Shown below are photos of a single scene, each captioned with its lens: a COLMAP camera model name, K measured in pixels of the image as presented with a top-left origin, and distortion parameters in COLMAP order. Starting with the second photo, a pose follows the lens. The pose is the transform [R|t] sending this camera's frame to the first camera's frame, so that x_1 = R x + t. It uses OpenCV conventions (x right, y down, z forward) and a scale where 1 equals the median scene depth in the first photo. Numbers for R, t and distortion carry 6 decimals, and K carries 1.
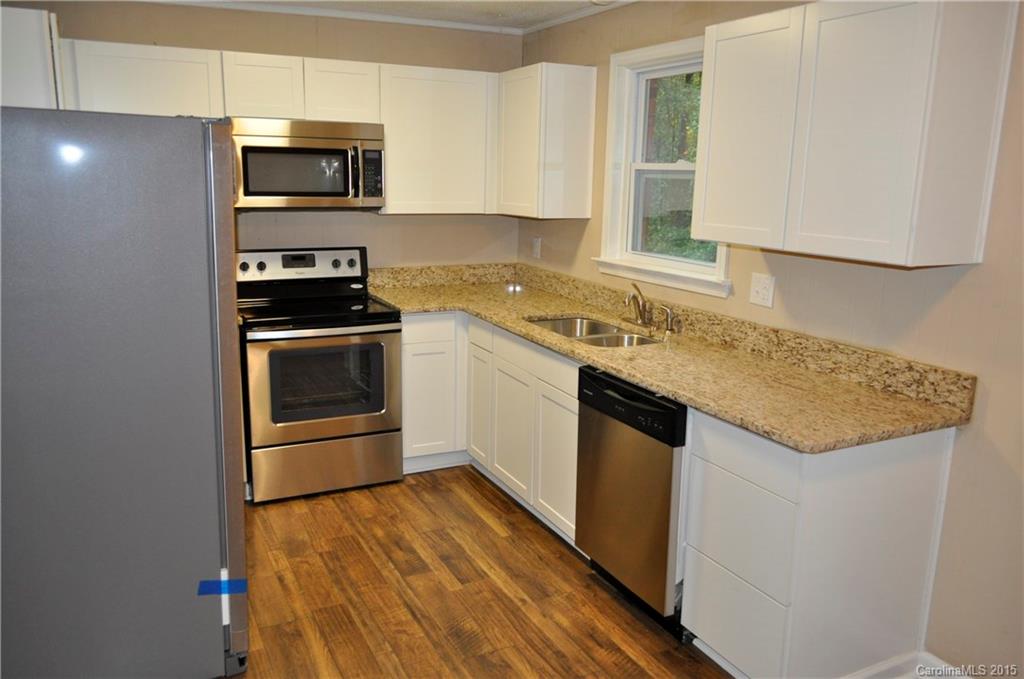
lens RADIAL K [[795.8, 0, 508.2], [0, 795.8, 338.4], [0, 0, 1]] dist [-0.012713, 0.004762]
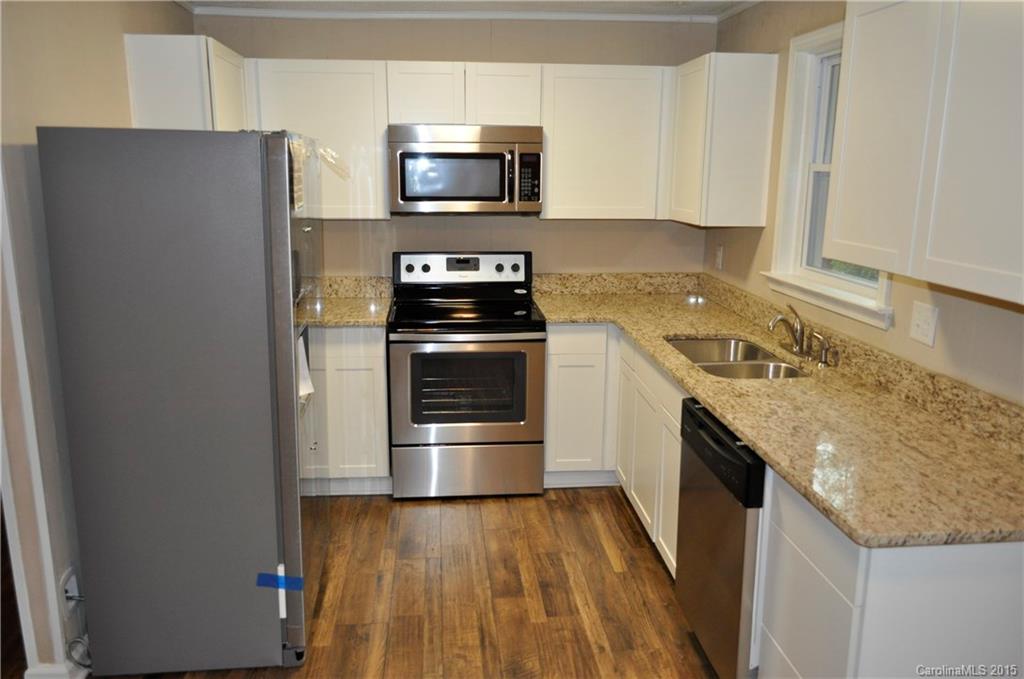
lens RADIAL K [[795.8, 0, 513.1], [0, 795.8, 340.8], [0, 0, 1]] dist [-0.012713, 0.004762]
pose [[0.933374, 0.065203, -0.352932, 0.183625], [-0.062471, 0.997863, 0.019139, -0.027652], [0.353426, 0.004184, 0.935453, 0.089863]]
